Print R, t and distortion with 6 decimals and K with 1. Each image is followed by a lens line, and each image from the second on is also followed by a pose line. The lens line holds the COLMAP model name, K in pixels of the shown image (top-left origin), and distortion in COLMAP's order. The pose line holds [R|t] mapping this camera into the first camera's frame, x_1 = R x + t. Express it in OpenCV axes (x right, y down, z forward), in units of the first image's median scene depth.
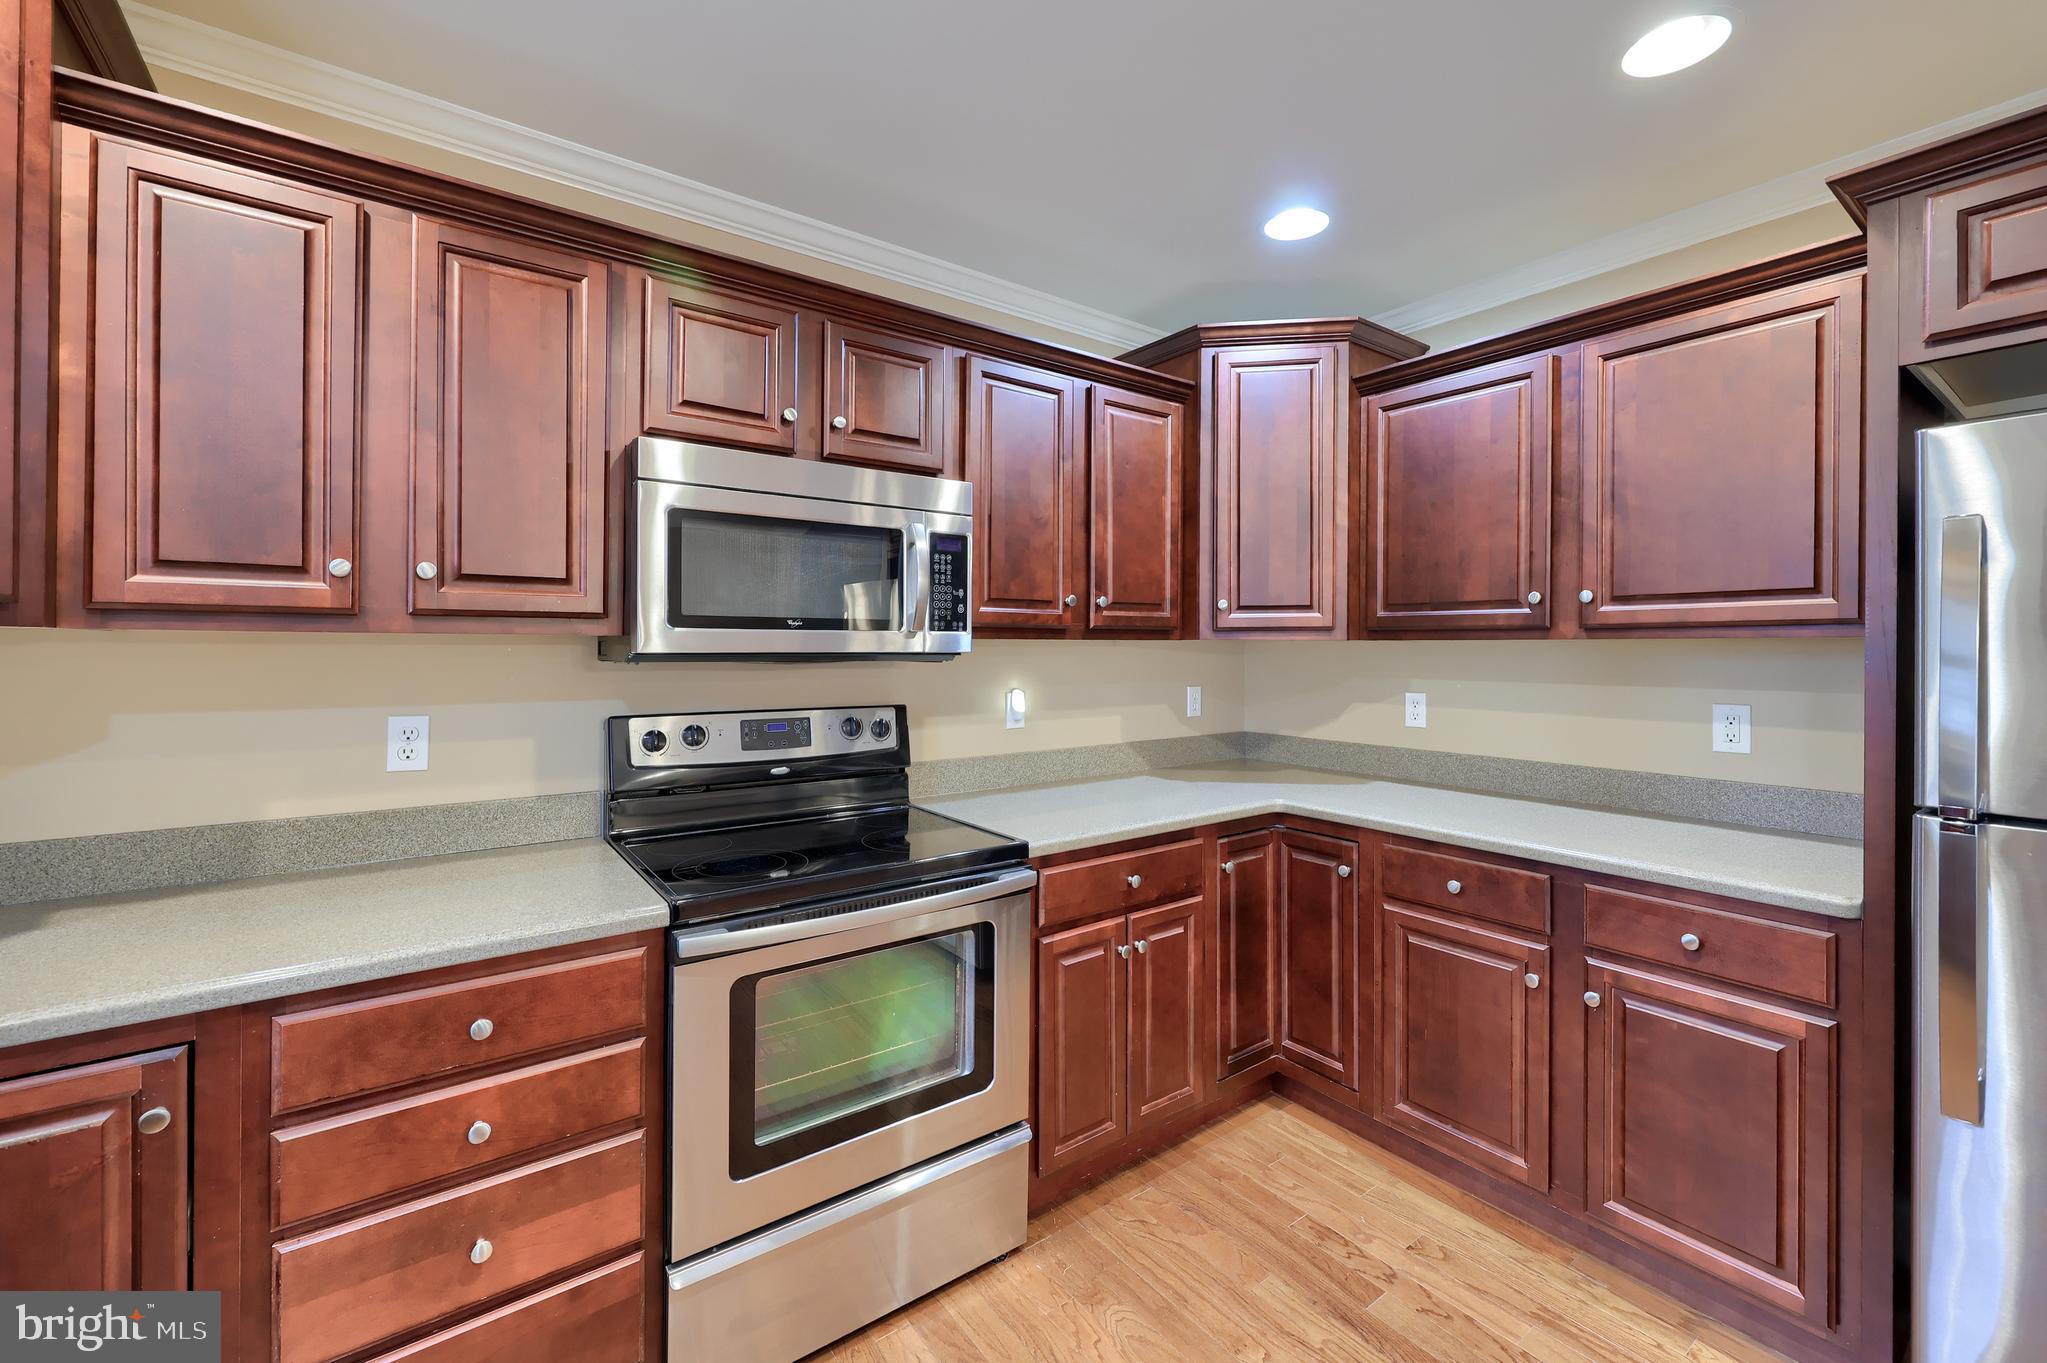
lens RADIAL K [[850.5, 0, 1034.0], [0, 850.5, 644.4], [0, 0, 1]] dist [0.000307, 0.000140]
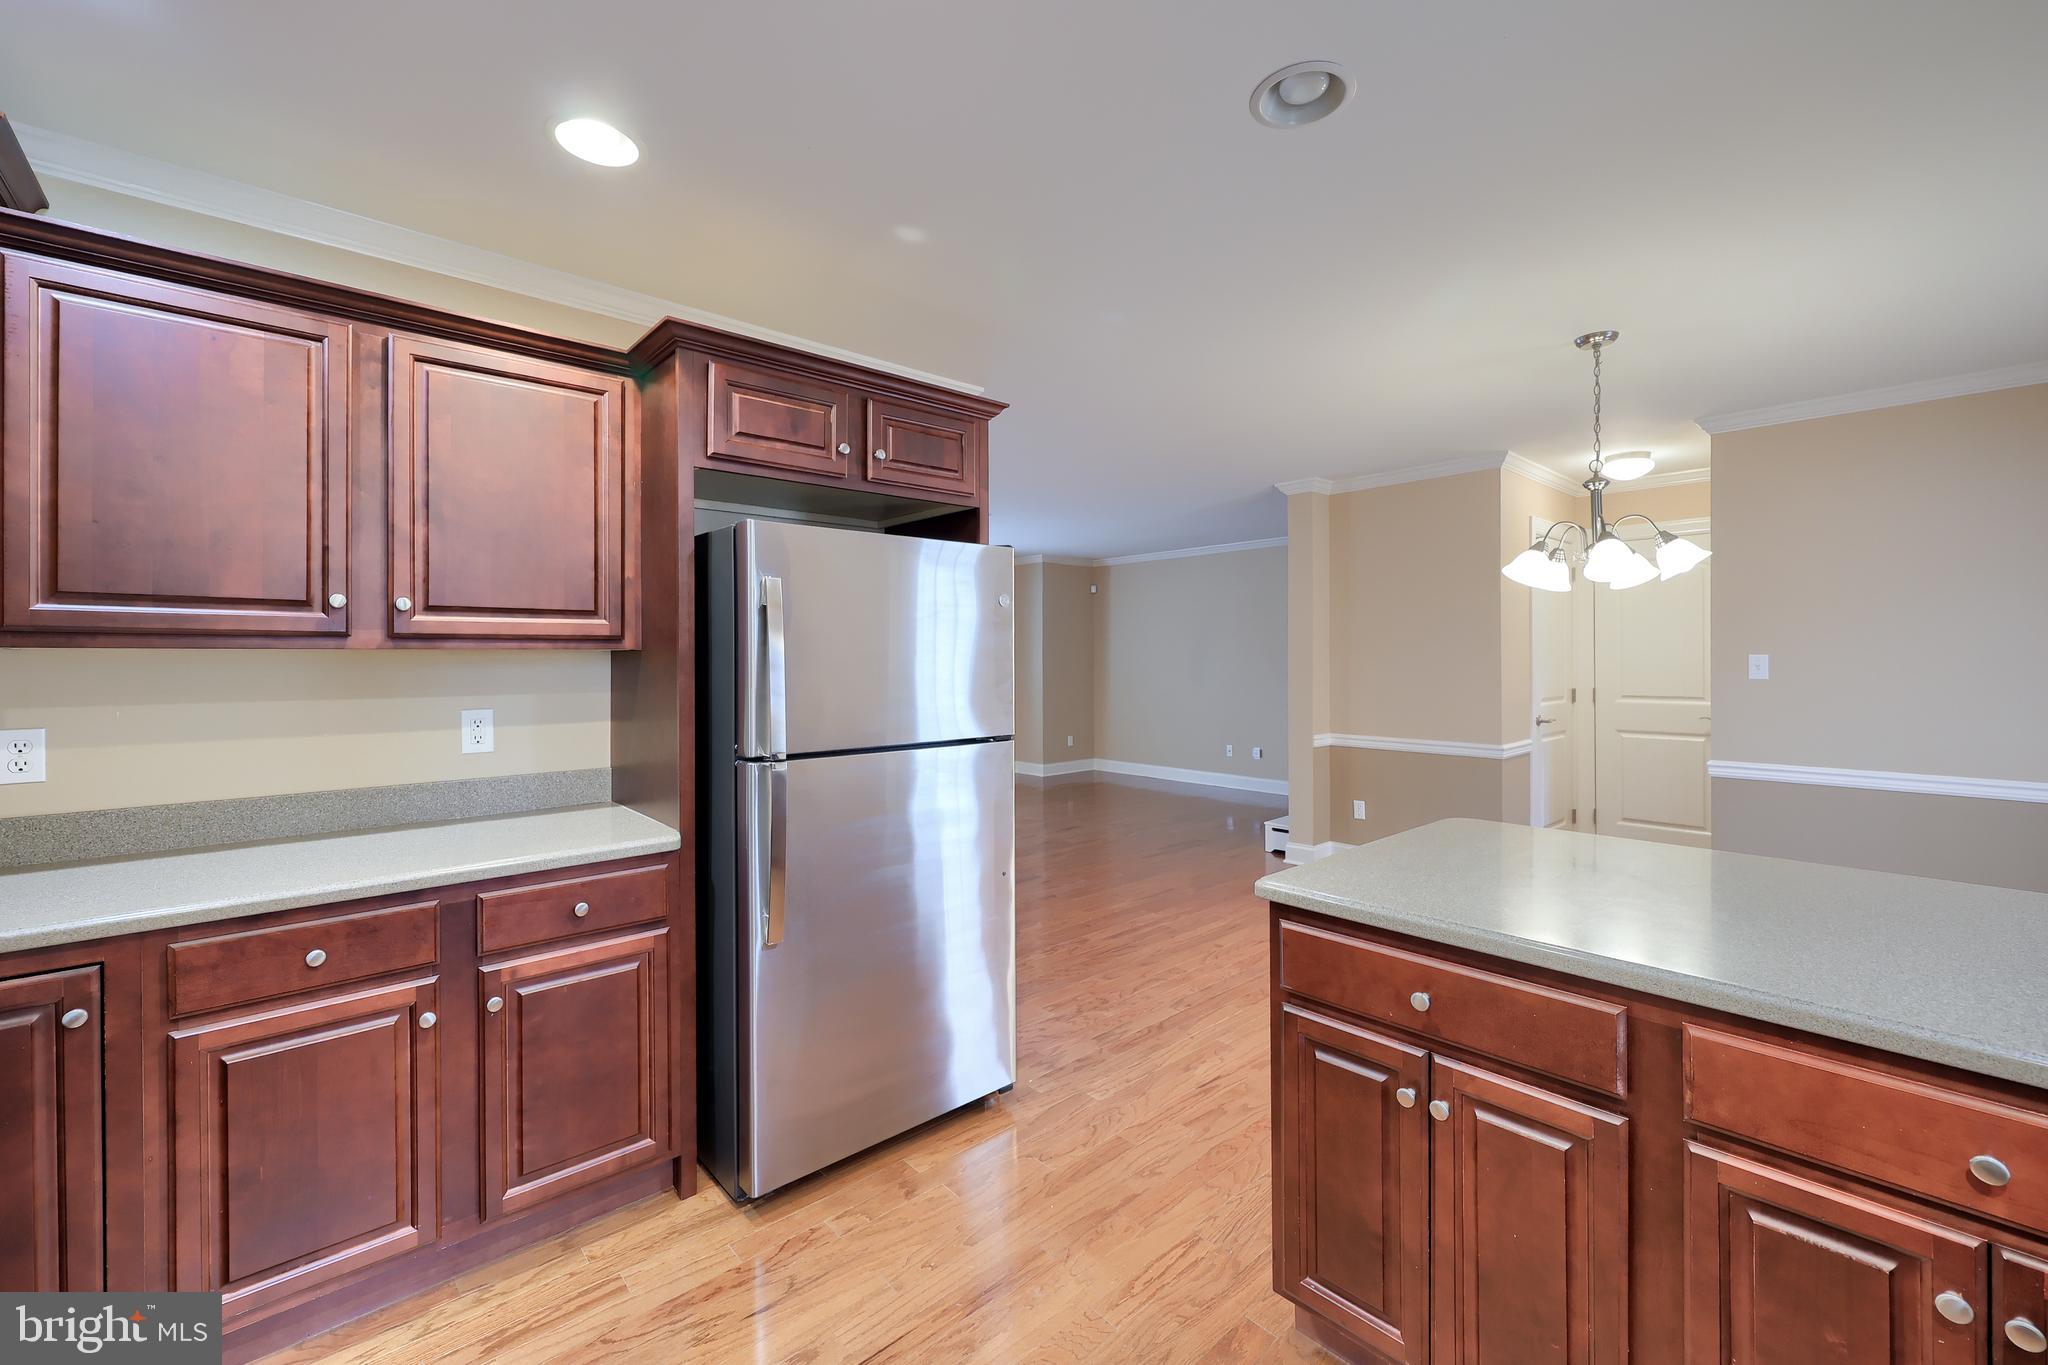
lens RADIAL K [[839.4, 0, 1026.4], [0, 839.4, 659.5], [0, 0, 1]] dist [0.001768, 0.000148]
pose [[-0.097780, -0.001858, 0.995206, -0.383875], [0.001957, 0.999996, 0.002059, 0.005273], [-0.995206, 0.002149, -0.097776, 0.447110]]
